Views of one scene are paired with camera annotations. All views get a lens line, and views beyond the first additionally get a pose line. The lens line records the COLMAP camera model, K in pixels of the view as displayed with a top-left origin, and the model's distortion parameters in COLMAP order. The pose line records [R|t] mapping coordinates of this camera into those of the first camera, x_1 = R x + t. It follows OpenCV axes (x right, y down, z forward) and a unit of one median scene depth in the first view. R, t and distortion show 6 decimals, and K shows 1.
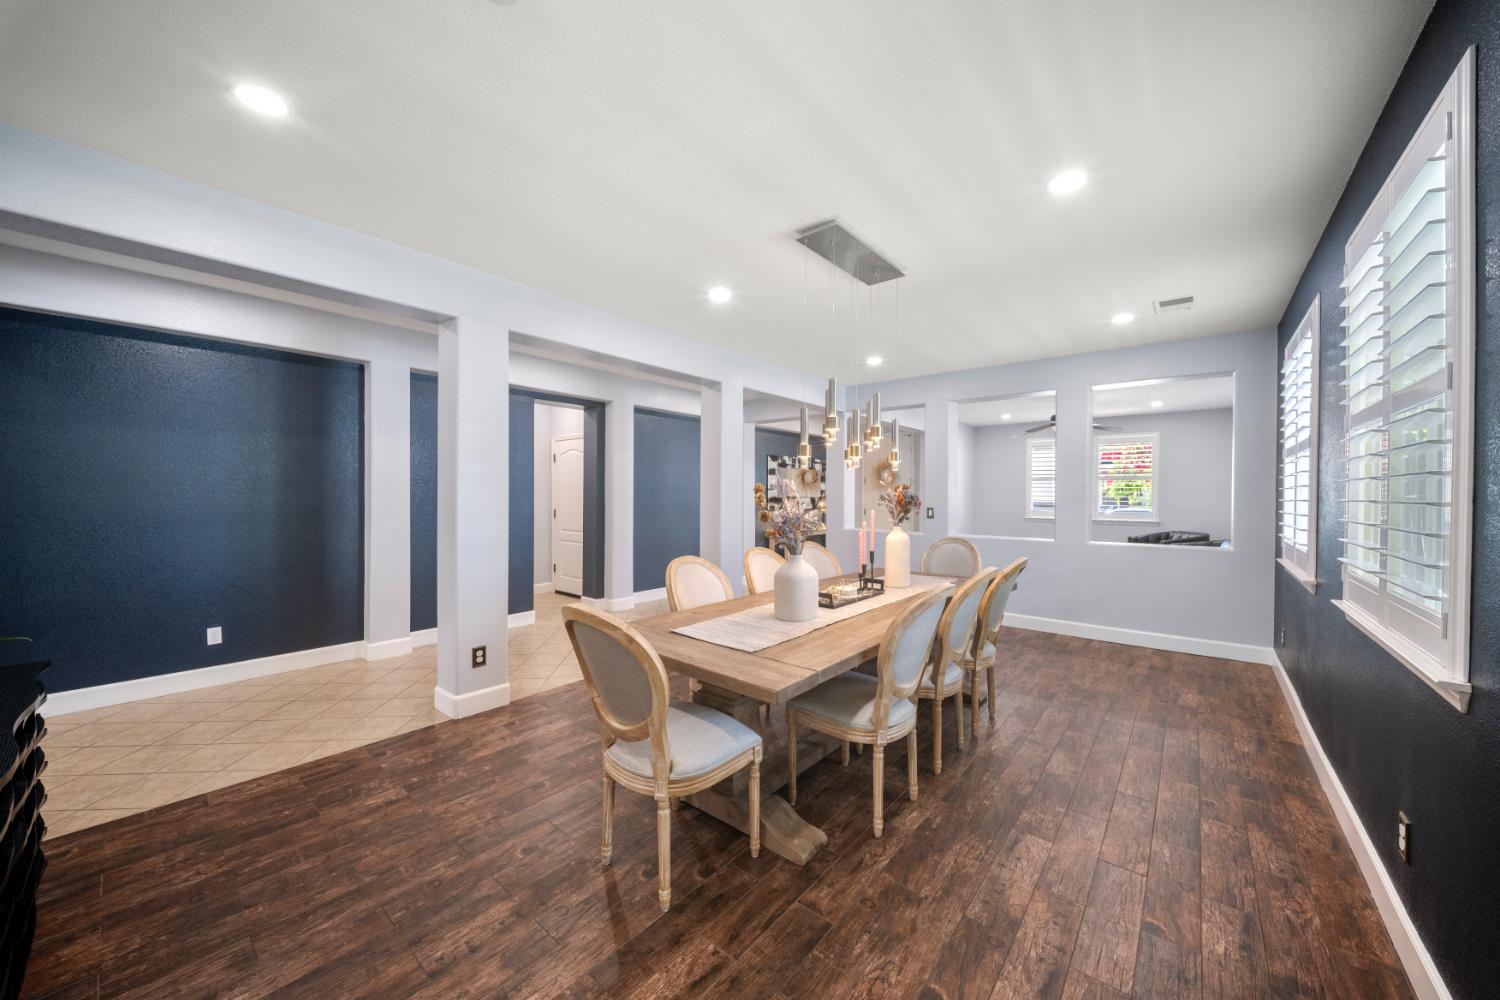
lens RADIAL K [[535.4, 0, 750.3], [0, 535.4, 496.8], [0, 0, 1]] dist [0.001441, -0.003703]
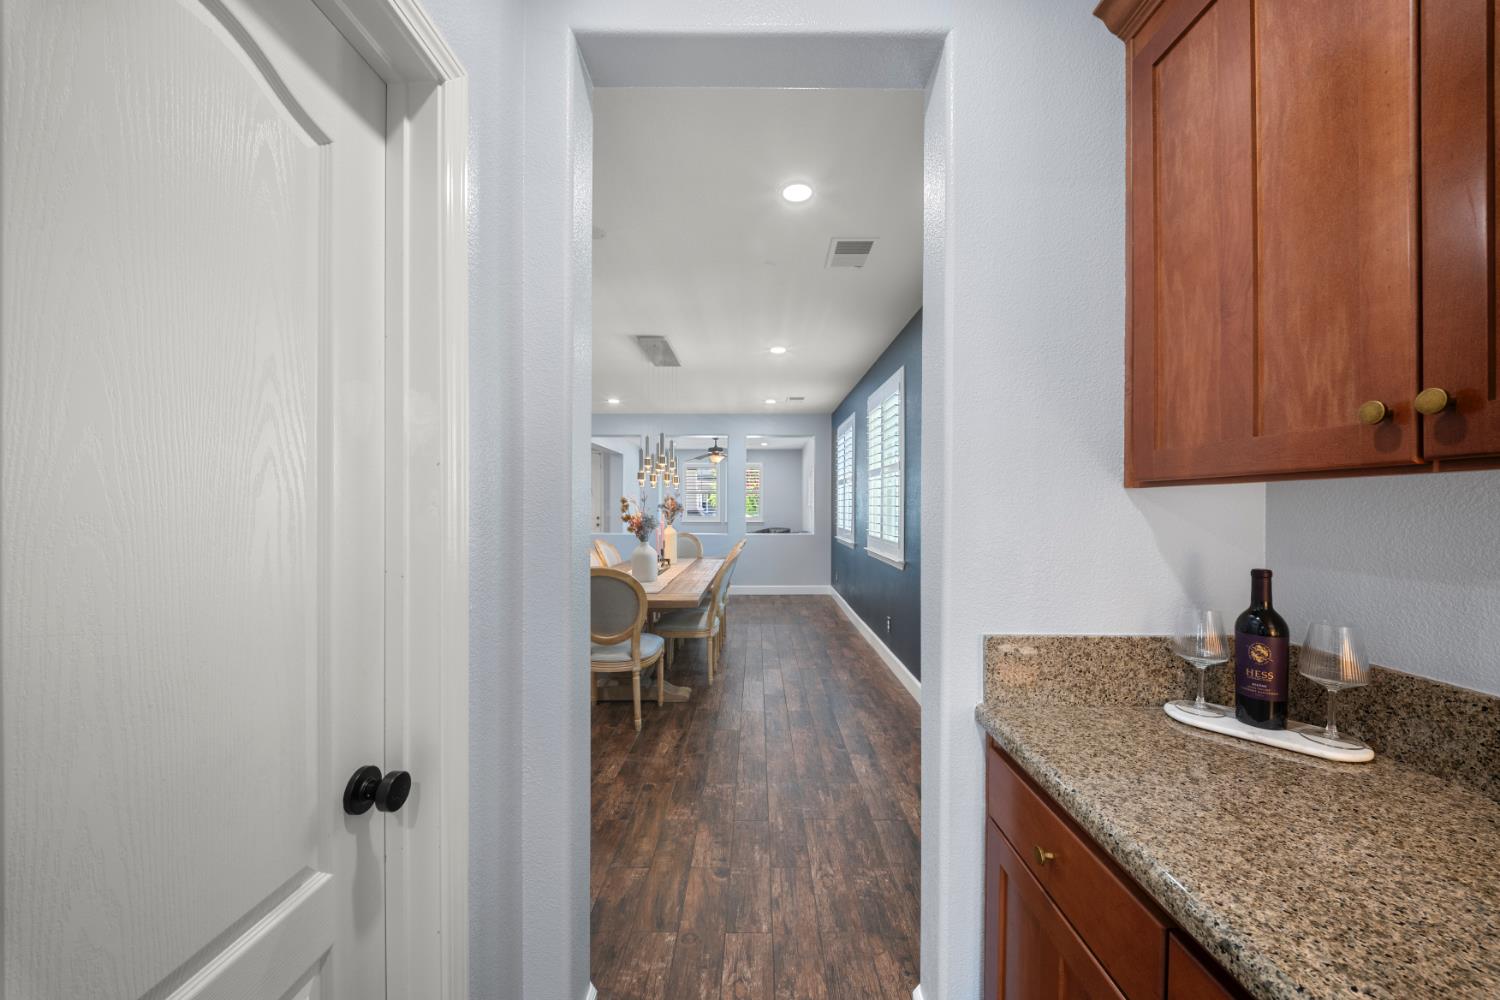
lens RADIAL K [[535.4, 0, 754.4], [0, 535.4, 502.7], [0, 0, 1]] dist [0.001441, -0.003703]
pose [[0.769737, -0.000867, 0.638361, -0.554811], [0.005802, 0.999967, -0.005638, 0.002919], [-0.638335, 0.008044, 0.769716, -0.362512]]
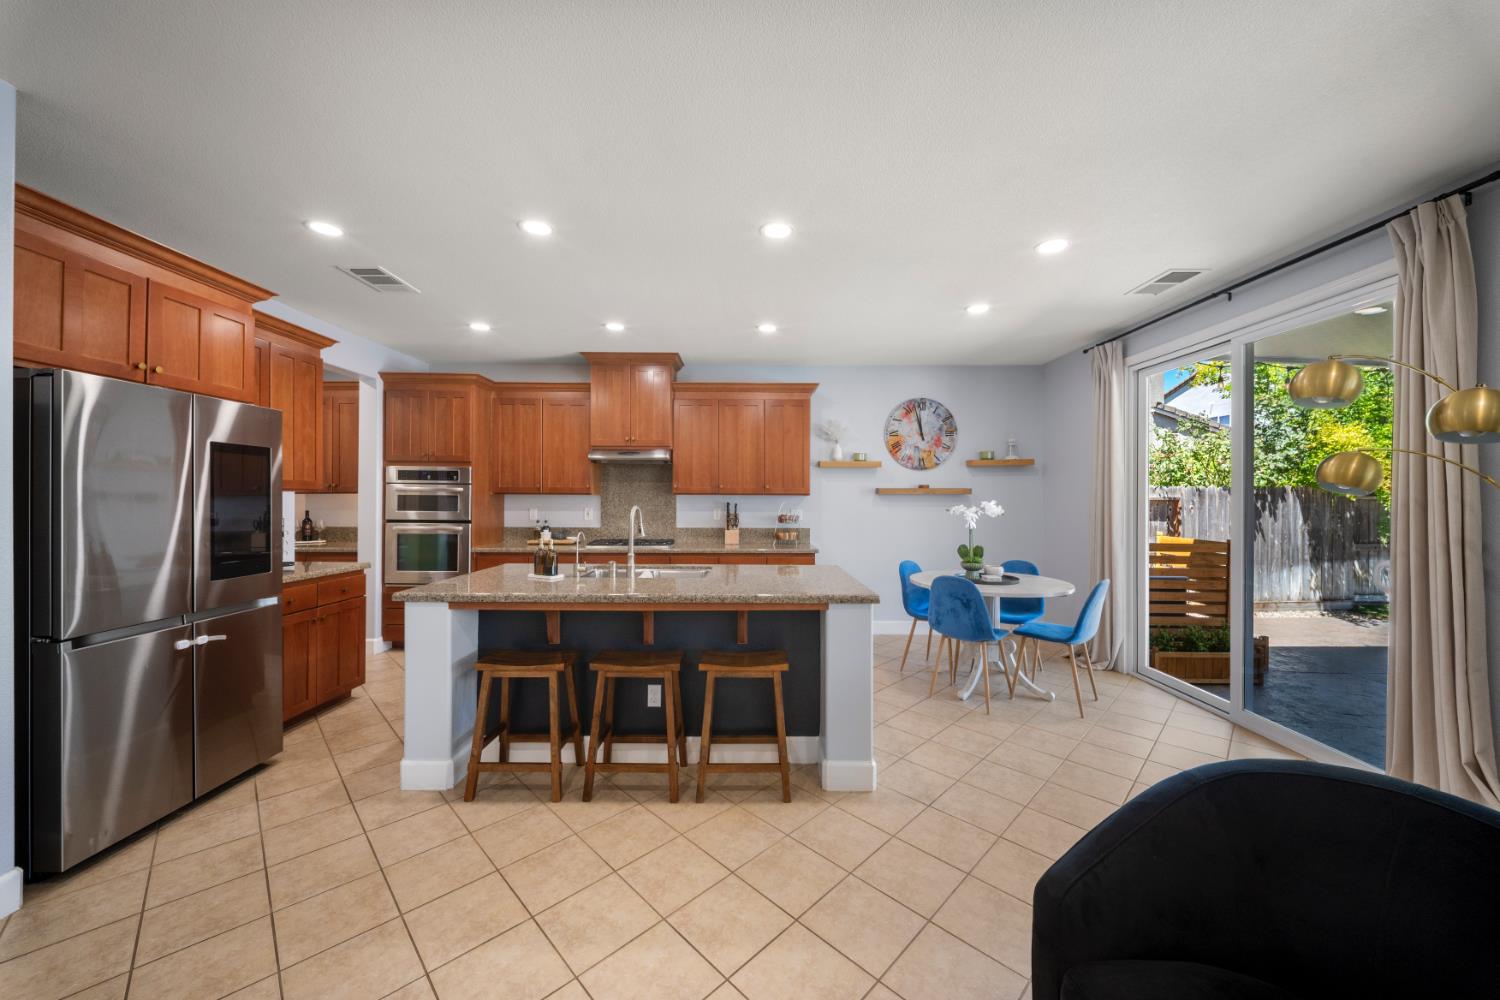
lens RADIAL K [[535.4, 0, 754.5], [0, 535.4, 496.5], [0, 0, 1]] dist [0.001441, -0.003703]
pose [[-0.649581, -0.002965, 0.760286, -2.238067], [0.001078, 0.999988, 0.004821, -0.006408], [-0.760292, 0.003951, -0.649570, -0.287570]]
